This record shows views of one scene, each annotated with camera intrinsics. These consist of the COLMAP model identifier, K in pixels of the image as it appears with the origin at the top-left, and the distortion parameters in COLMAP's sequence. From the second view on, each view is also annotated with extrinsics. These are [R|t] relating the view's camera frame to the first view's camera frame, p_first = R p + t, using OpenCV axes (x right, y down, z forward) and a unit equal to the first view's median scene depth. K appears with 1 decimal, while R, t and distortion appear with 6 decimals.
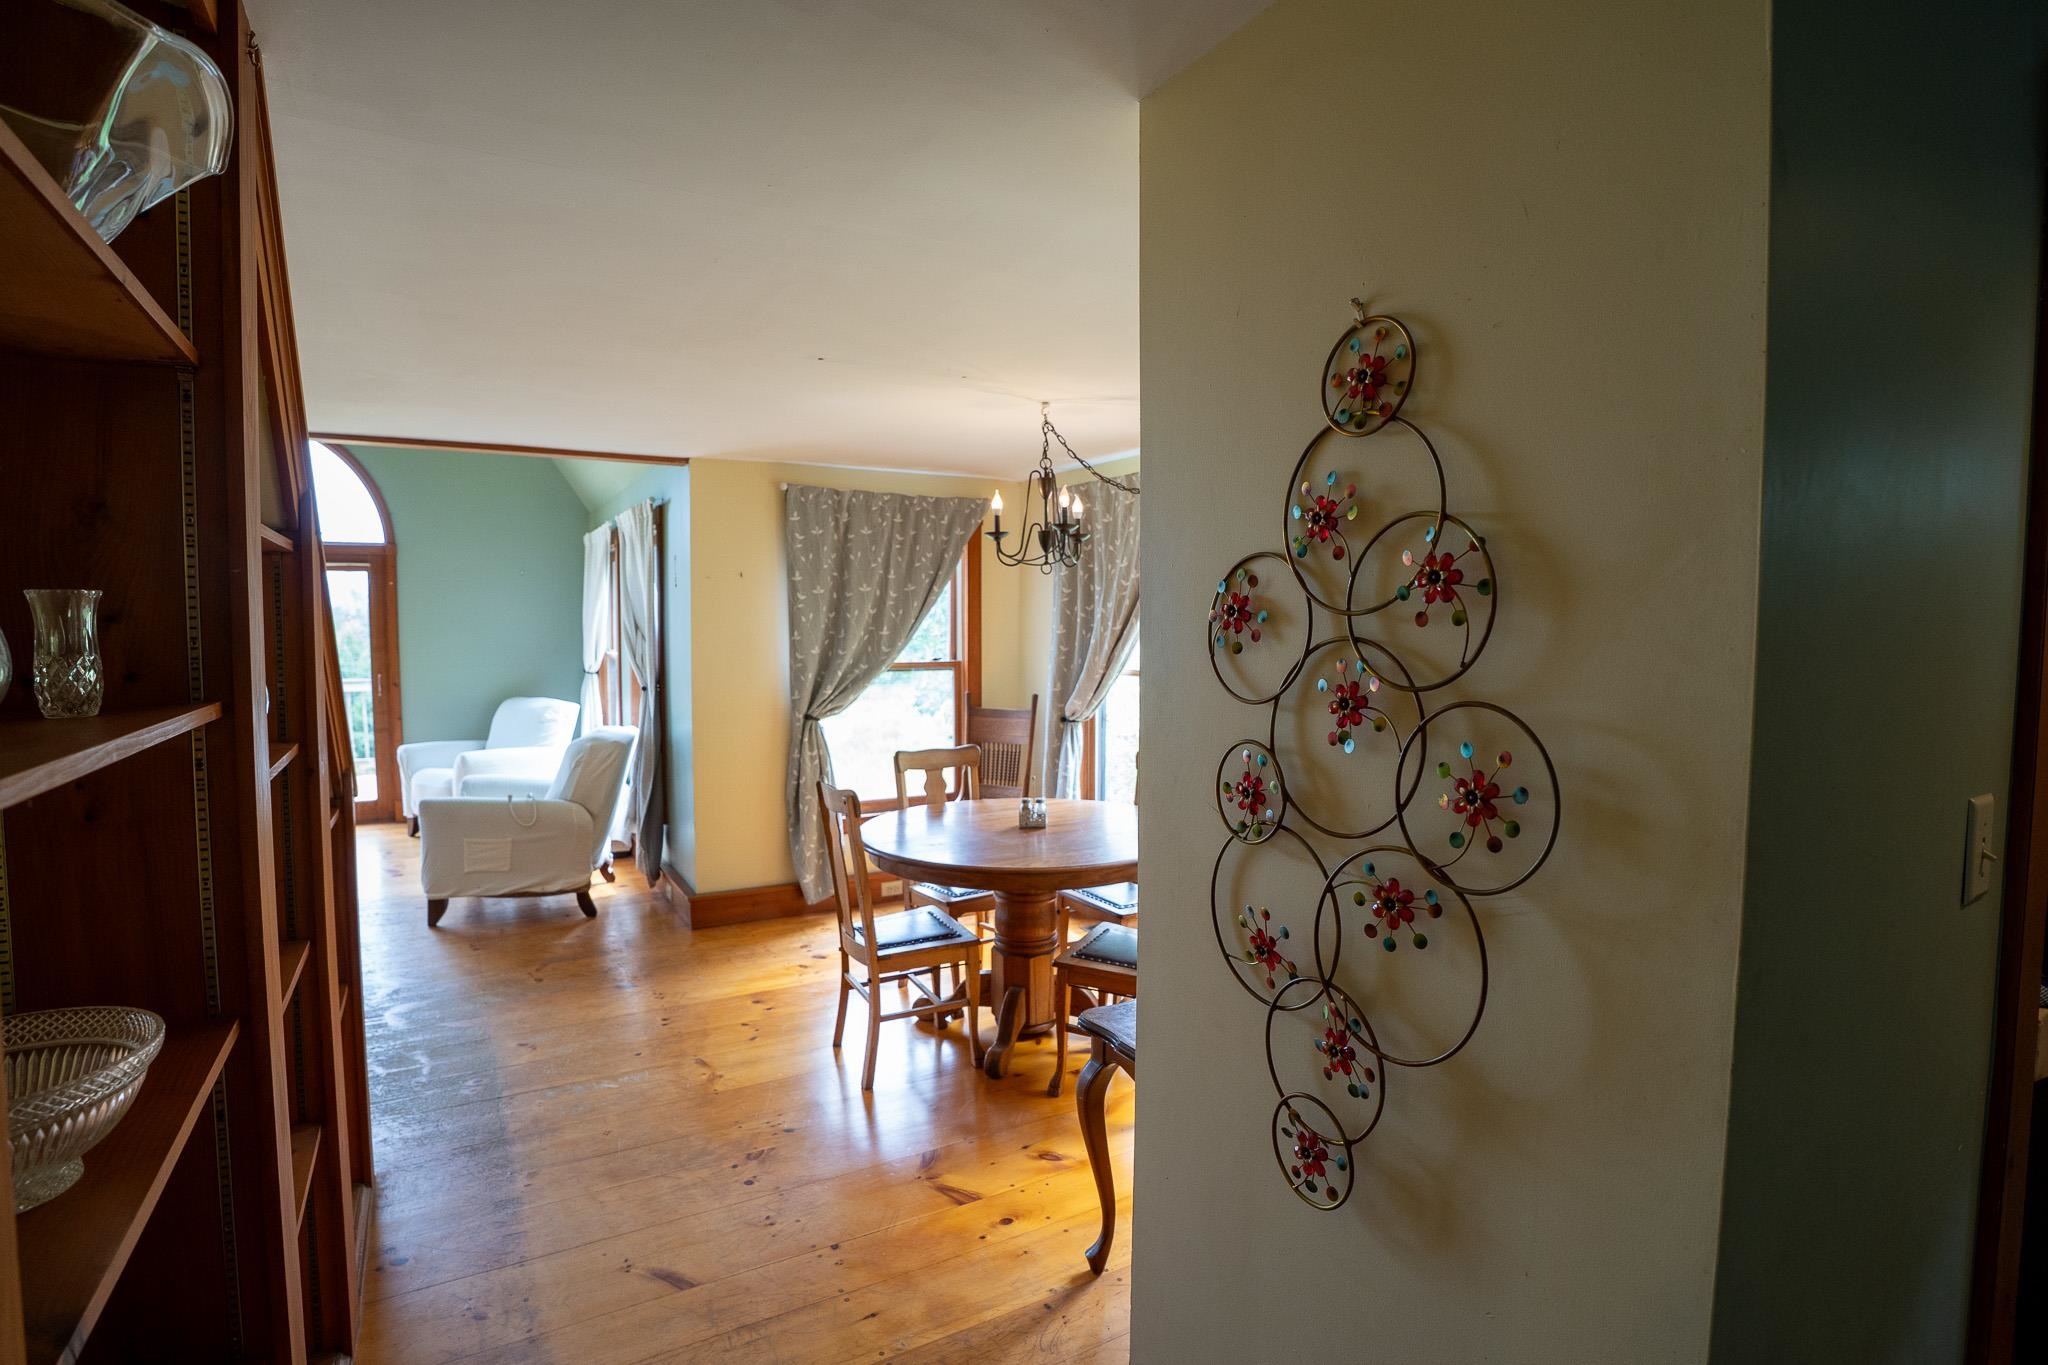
lens RADIAL K [[978.1, 0, 1030.7], [0, 978.1, 669.1], [0, 0, 1]] dist [-0.060925, 0.012143]
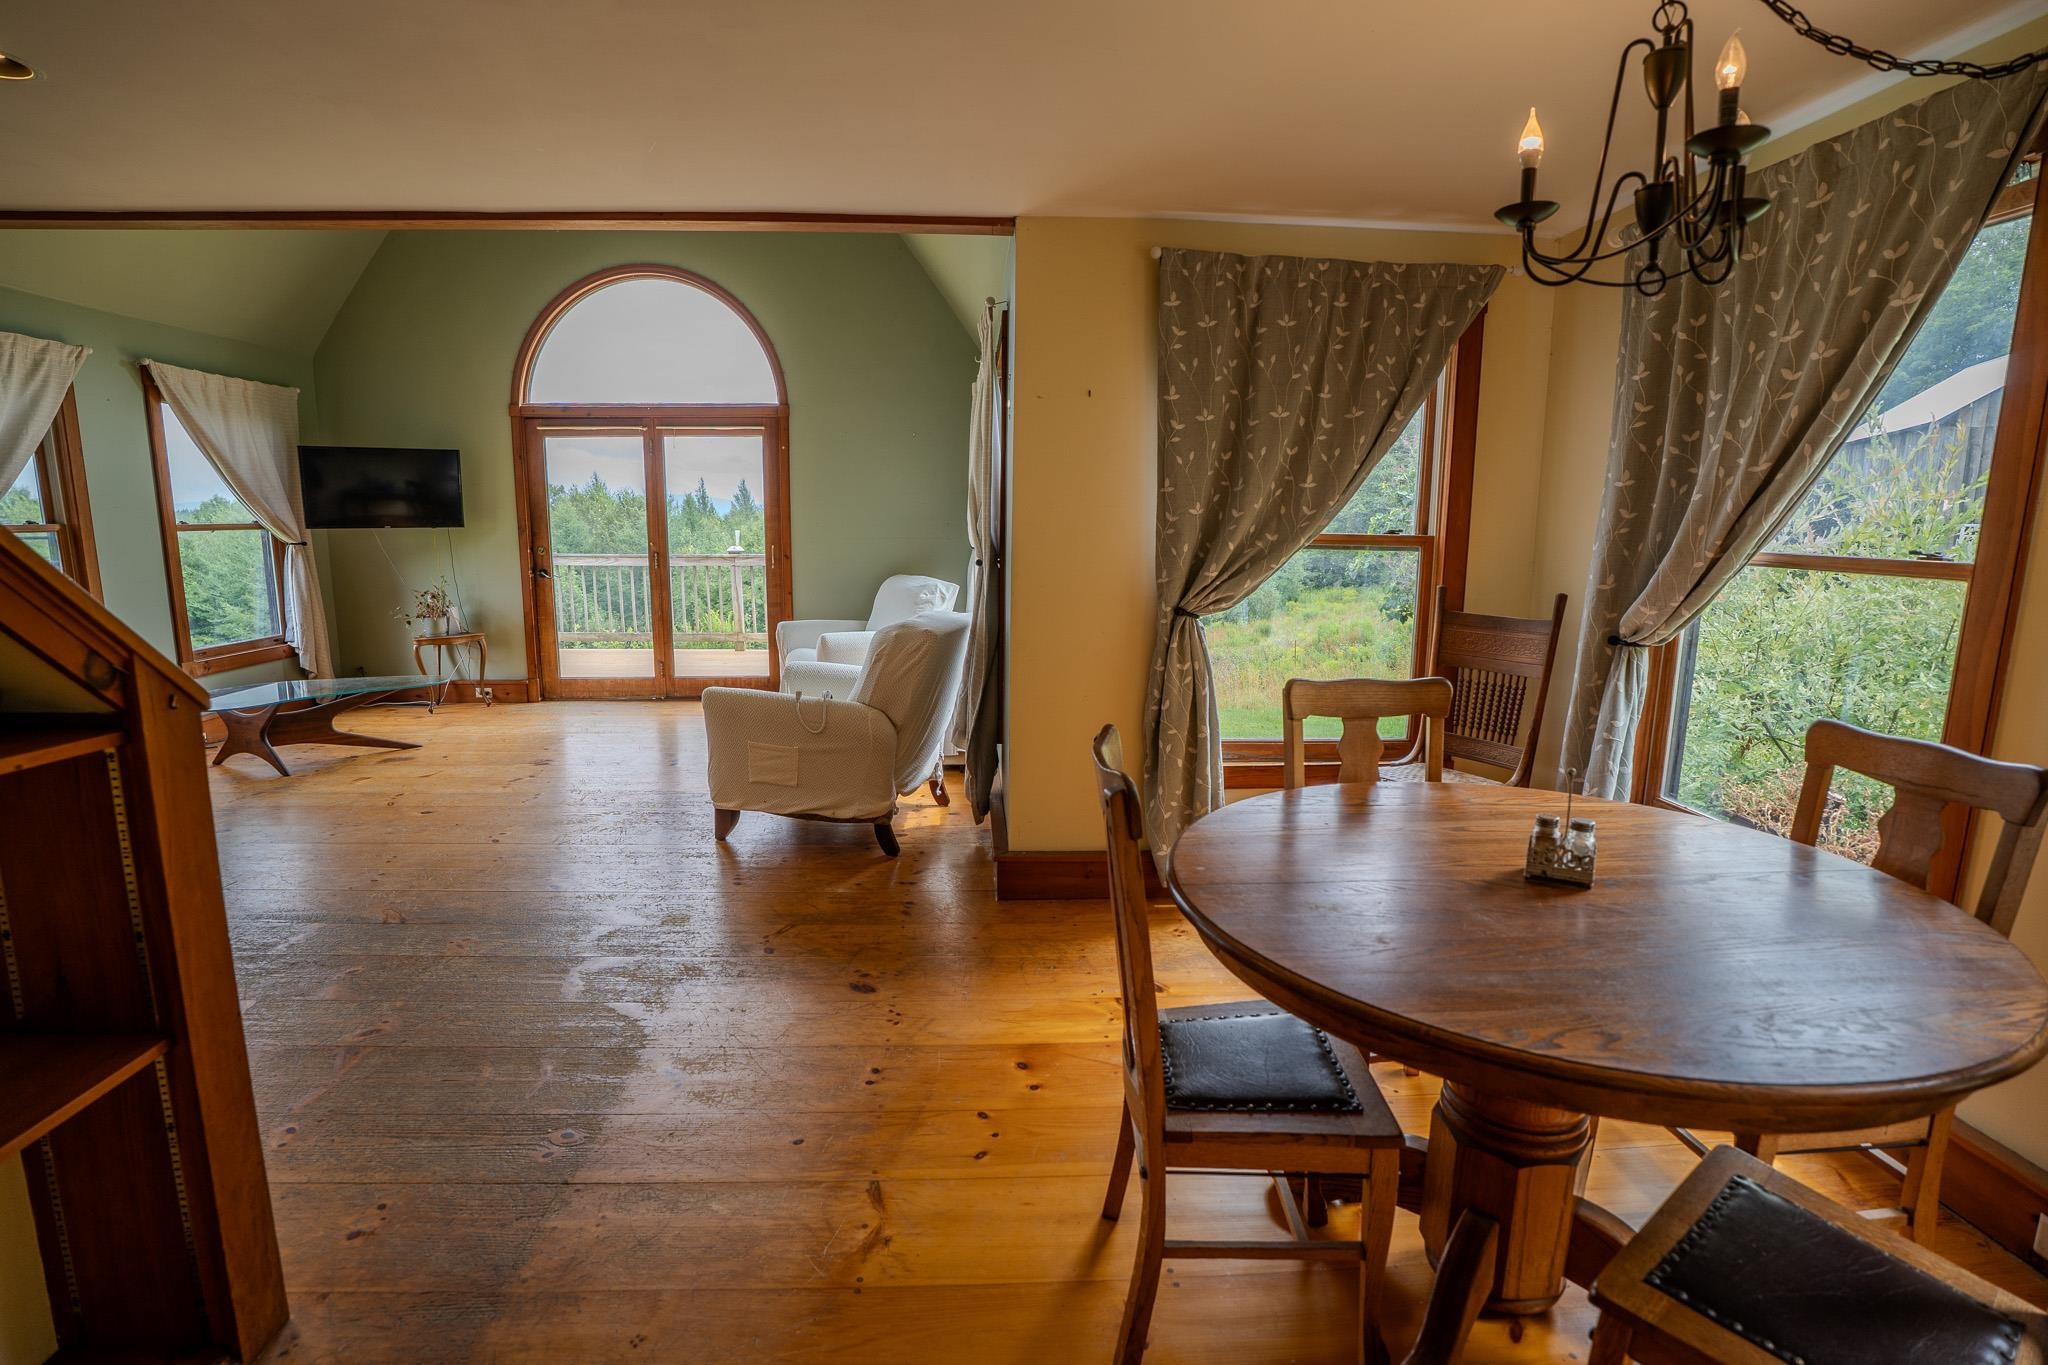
lens RADIAL K [[978.1, 0, 1020.3], [0, 978.1, 682.0], [0, 0, 1]] dist [-0.060925, 0.012143]
pose [[0.884861, 0.084834, -0.458065, -0.015869], [-0.030330, 0.991684, 0.125071, 0.017012], [0.464866, -0.096777, 0.880076, 0.358709]]
